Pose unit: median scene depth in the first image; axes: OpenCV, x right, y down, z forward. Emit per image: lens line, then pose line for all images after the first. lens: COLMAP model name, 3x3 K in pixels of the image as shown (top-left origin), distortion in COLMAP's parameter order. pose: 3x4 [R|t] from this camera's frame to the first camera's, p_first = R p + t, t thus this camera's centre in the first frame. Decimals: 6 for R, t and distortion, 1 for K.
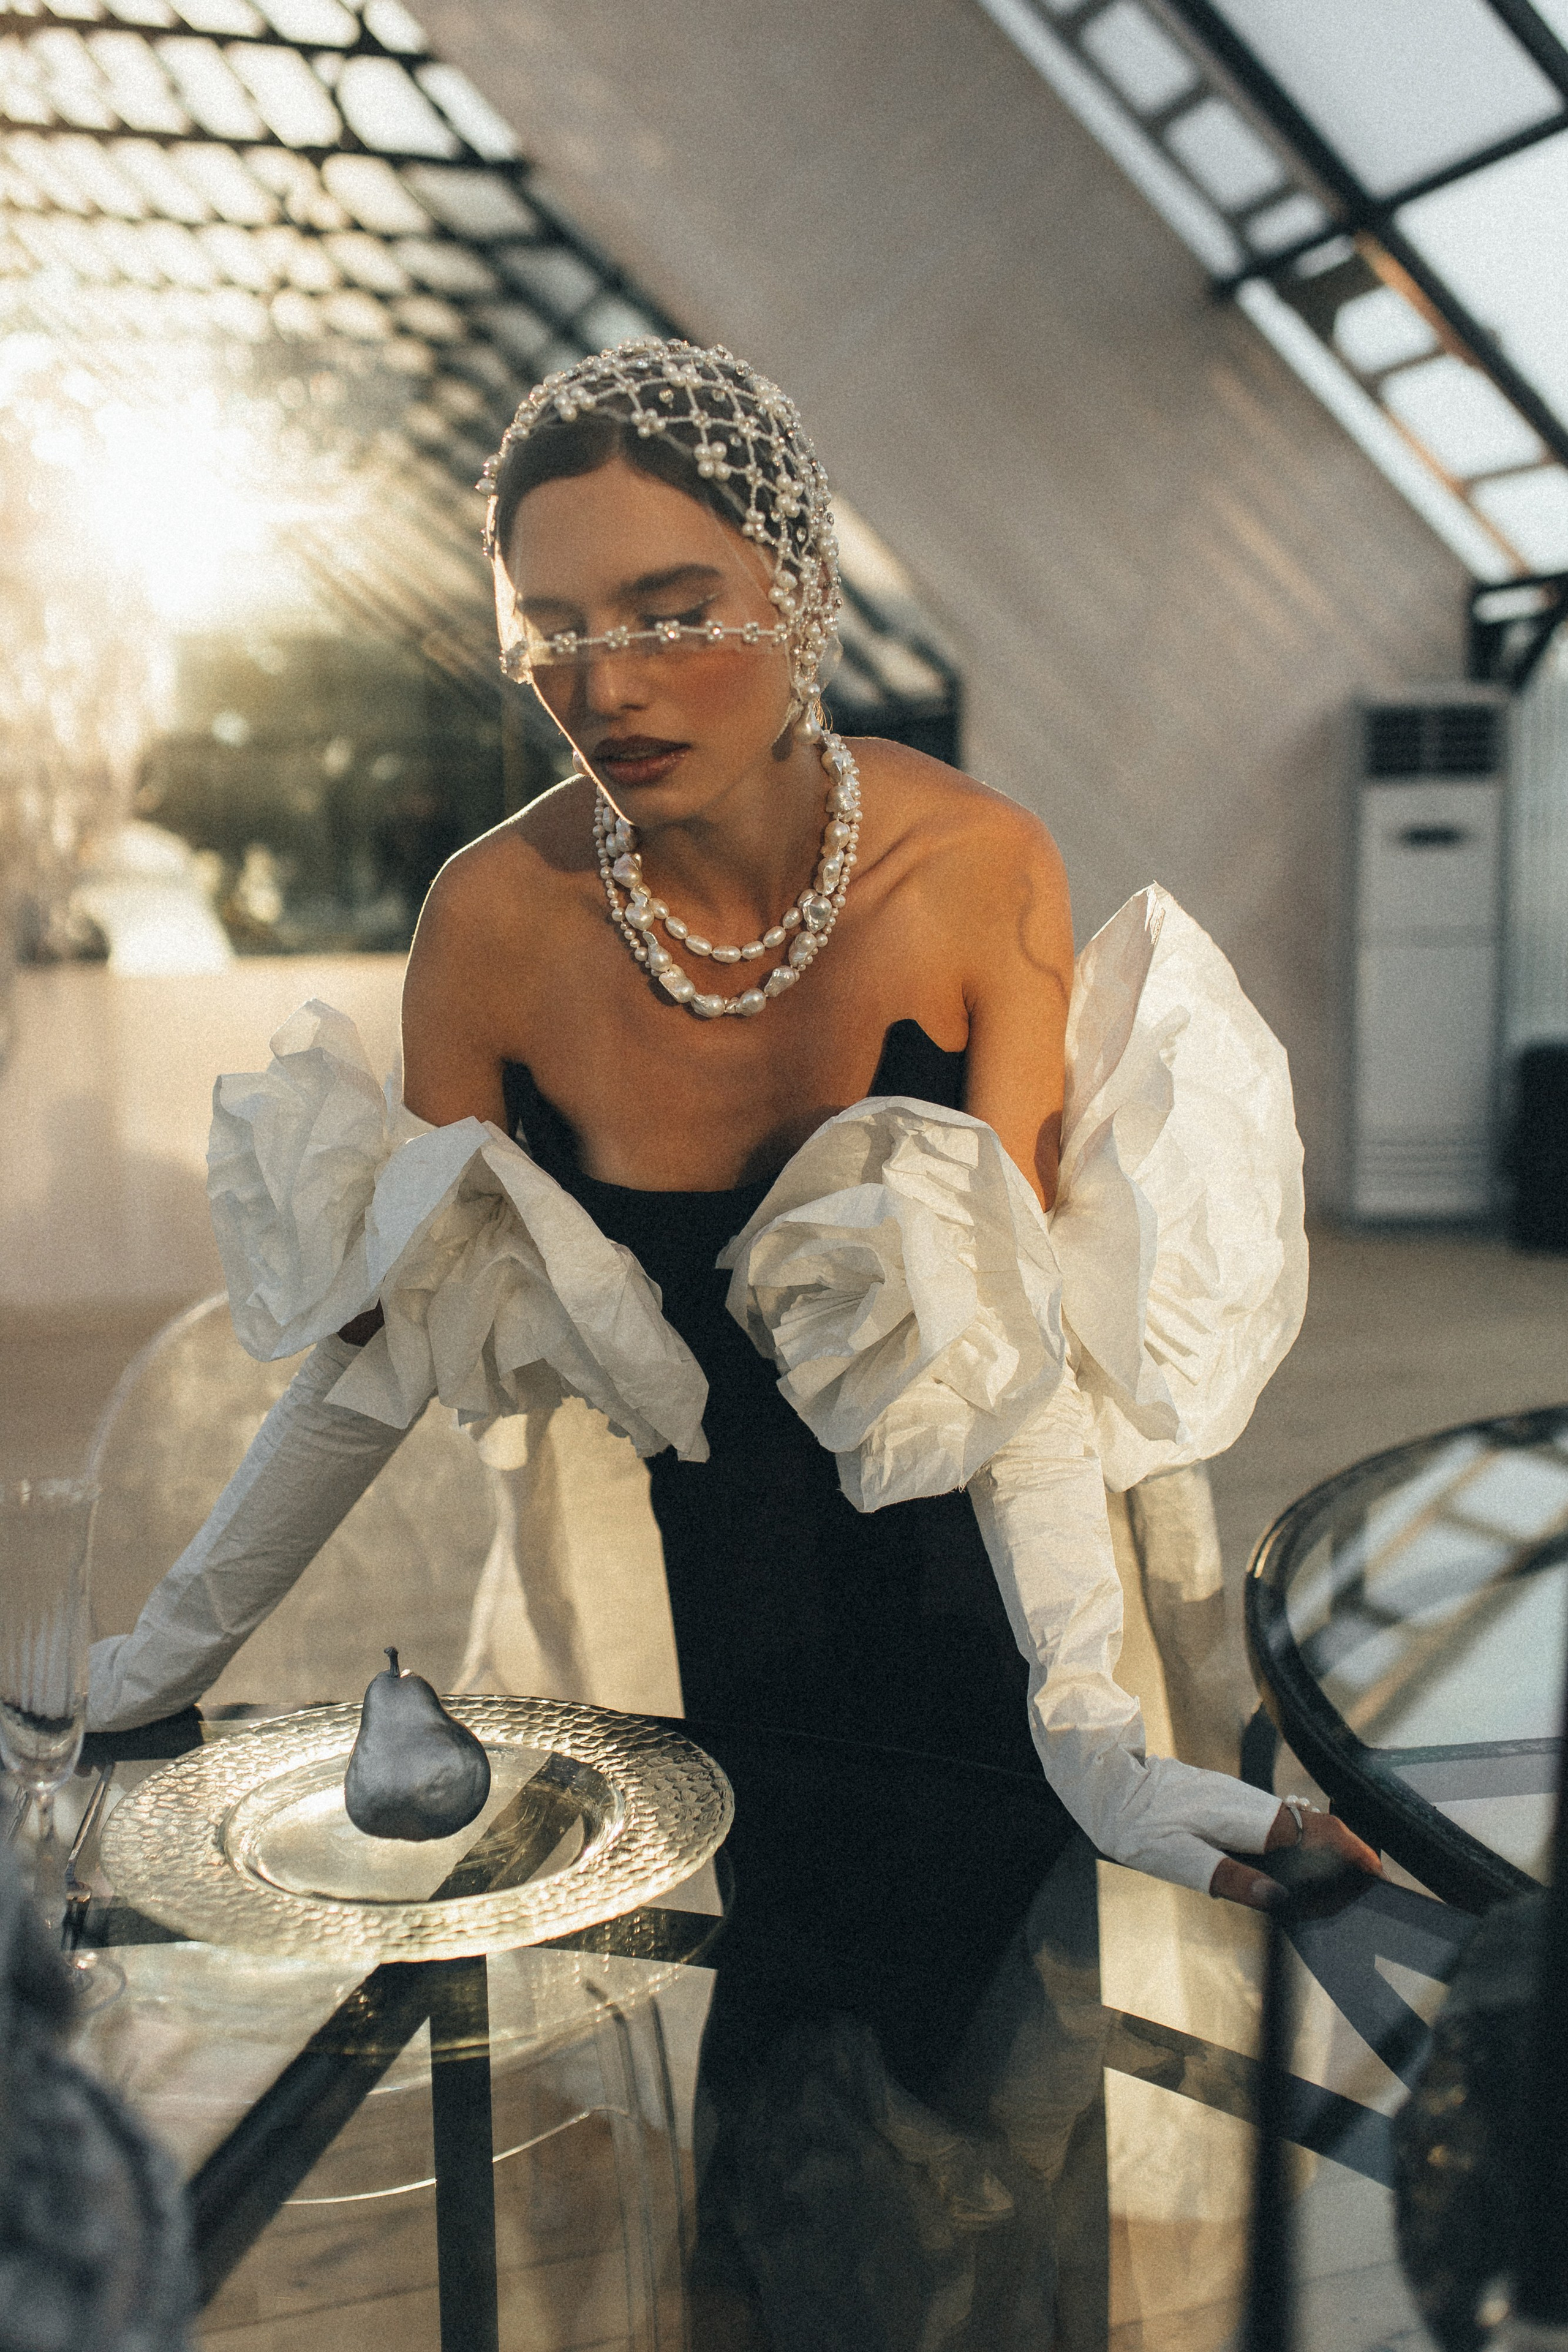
lens RADIAL K [[2344.8, 0, 780.1], [0, 2344.8, 1155.1], [0, 0, 1]] dist [0.006167, 0.000000]
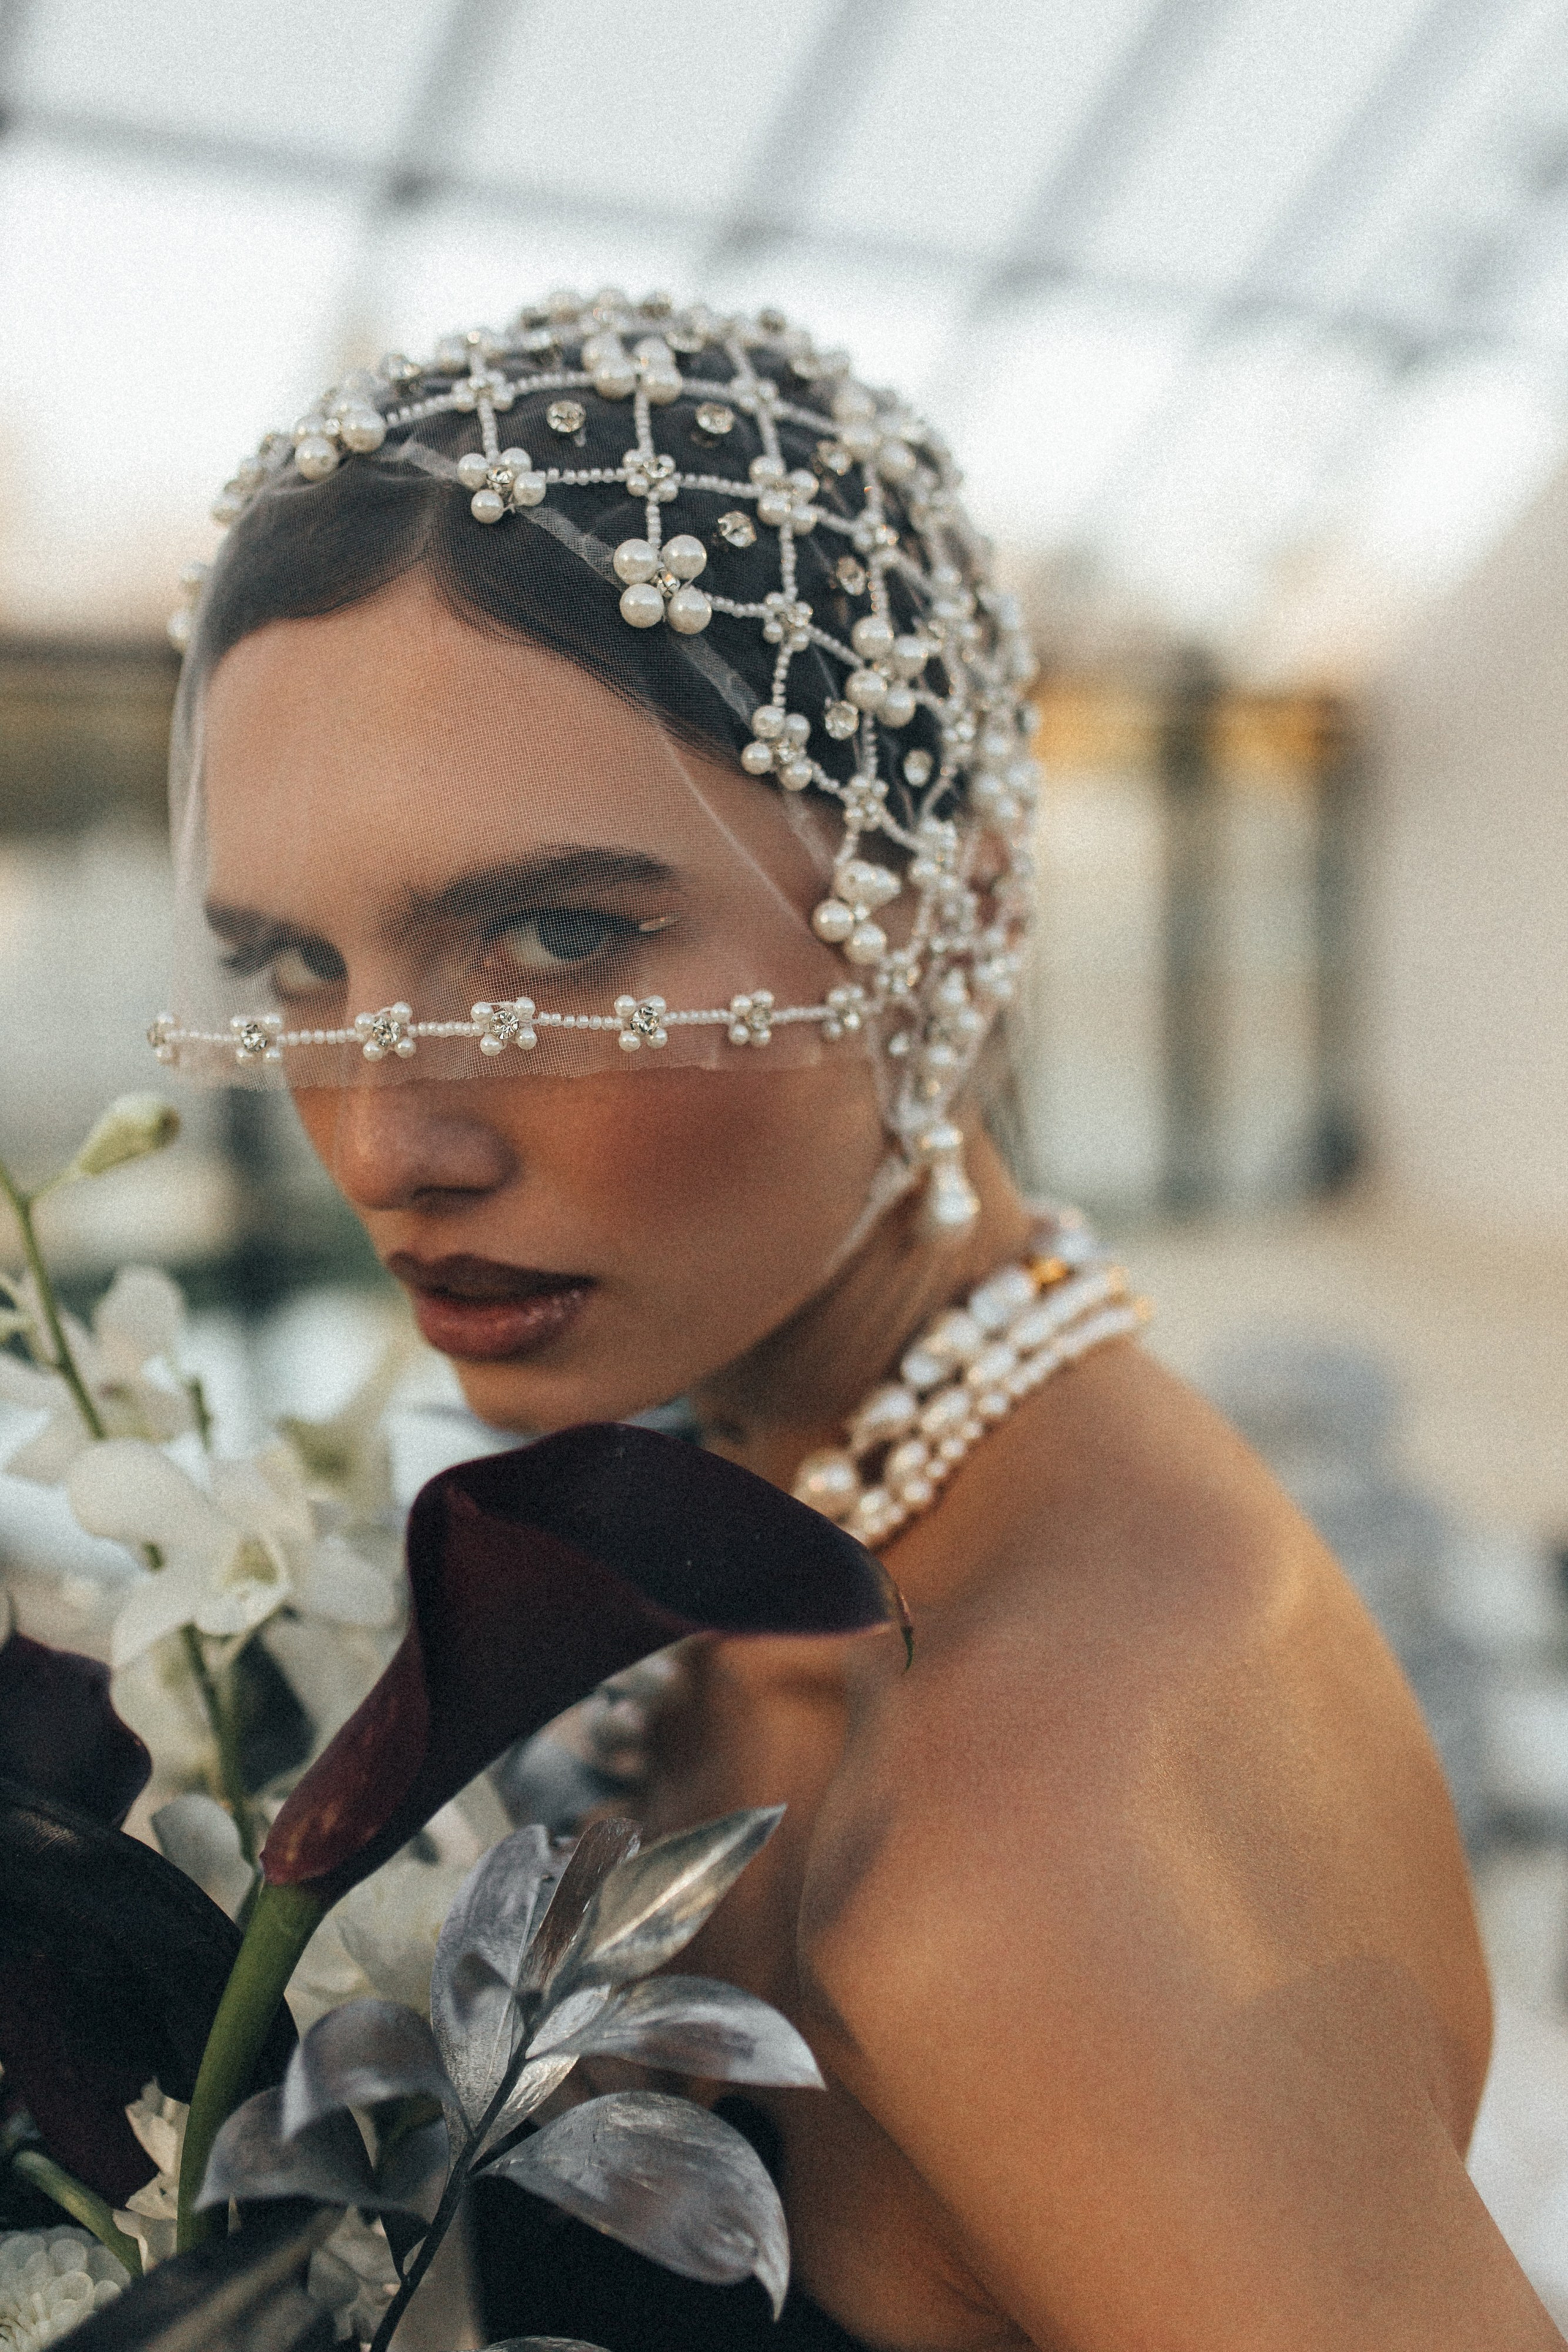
lens RADIAL K [[2344.8, 0, 782.0], [0, 2344.8, 1179.9], [0, 0, 1]] dist [0.006167, 0.000000]
pose [[0.978132, 0.066684, -0.197005, 0.071054], [-0.072098, 0.997188, -0.020432, -0.188729], [0.195088, 0.034188, 0.980190, 0.619958]]
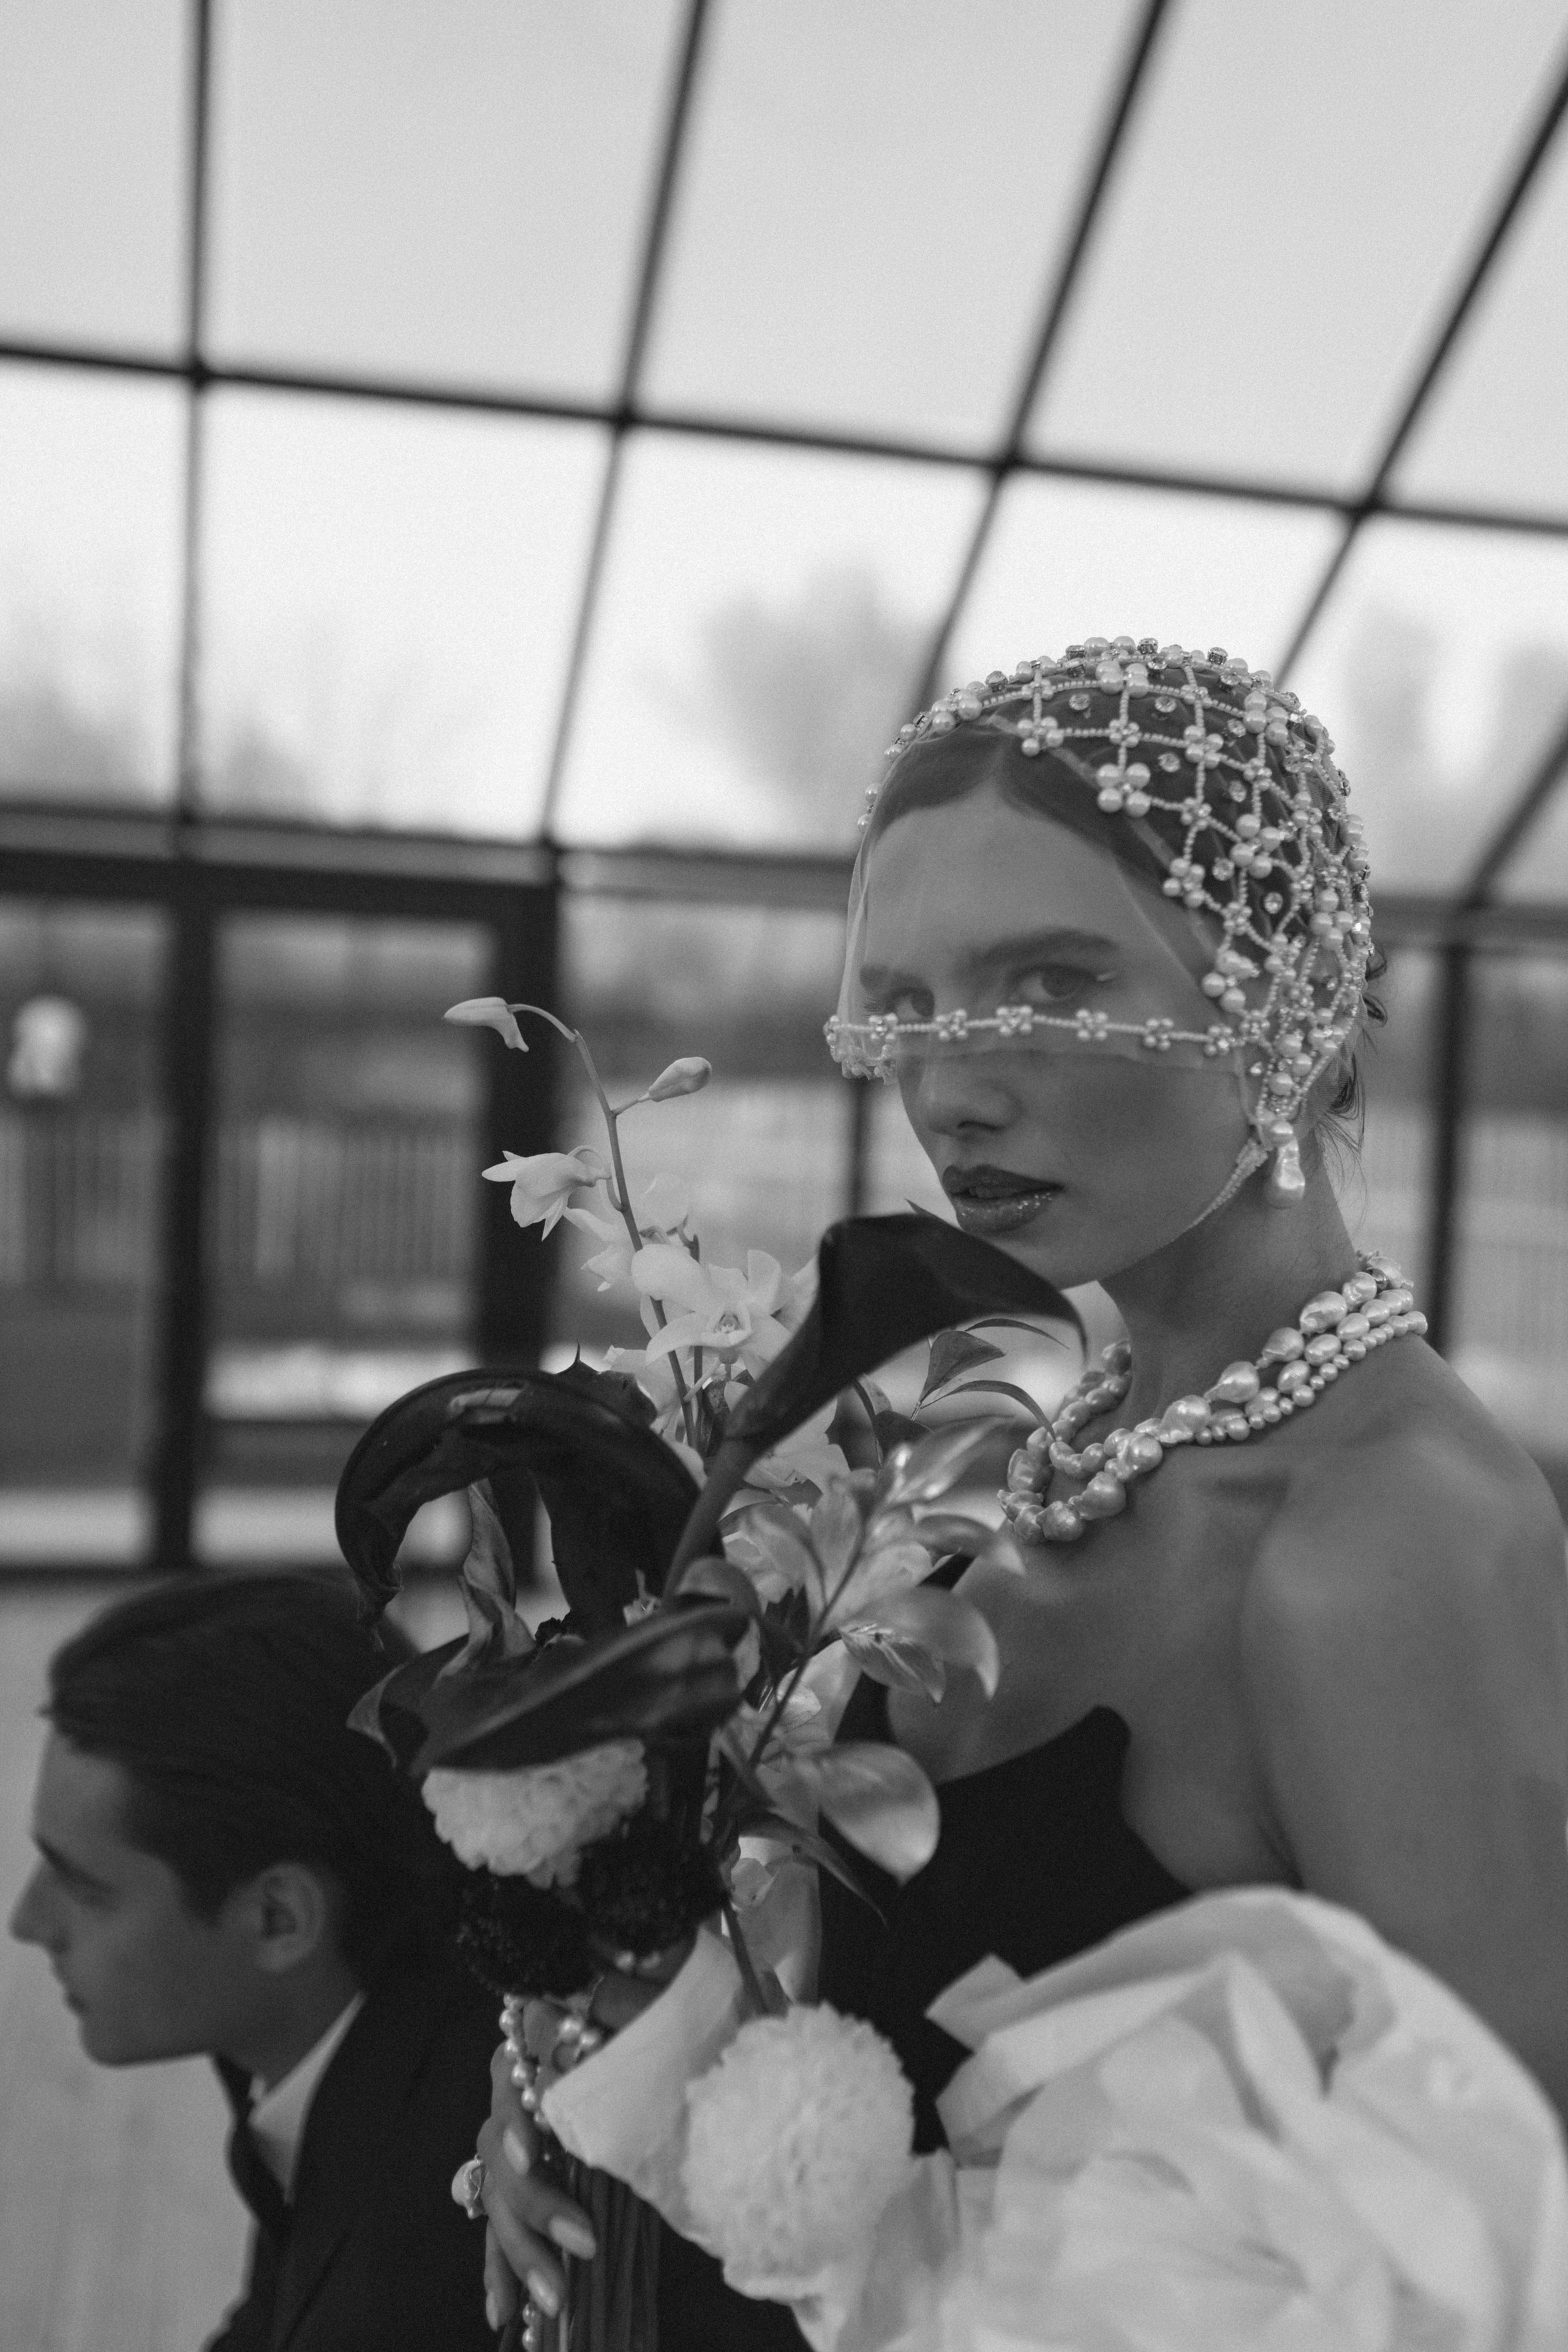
lens RADIAL K [[2344.8, 0, 780.6], [0, 2344.8, 1181.0], [0, 0, 1]] dist [0.006167, 0.000000]
pose [[0.881882, 0.093380, -0.462130, 0.209217], [-0.176164, 0.974459, -0.139269, -0.067272], [0.437322, 0.204230, 0.875808, 0.365778]]
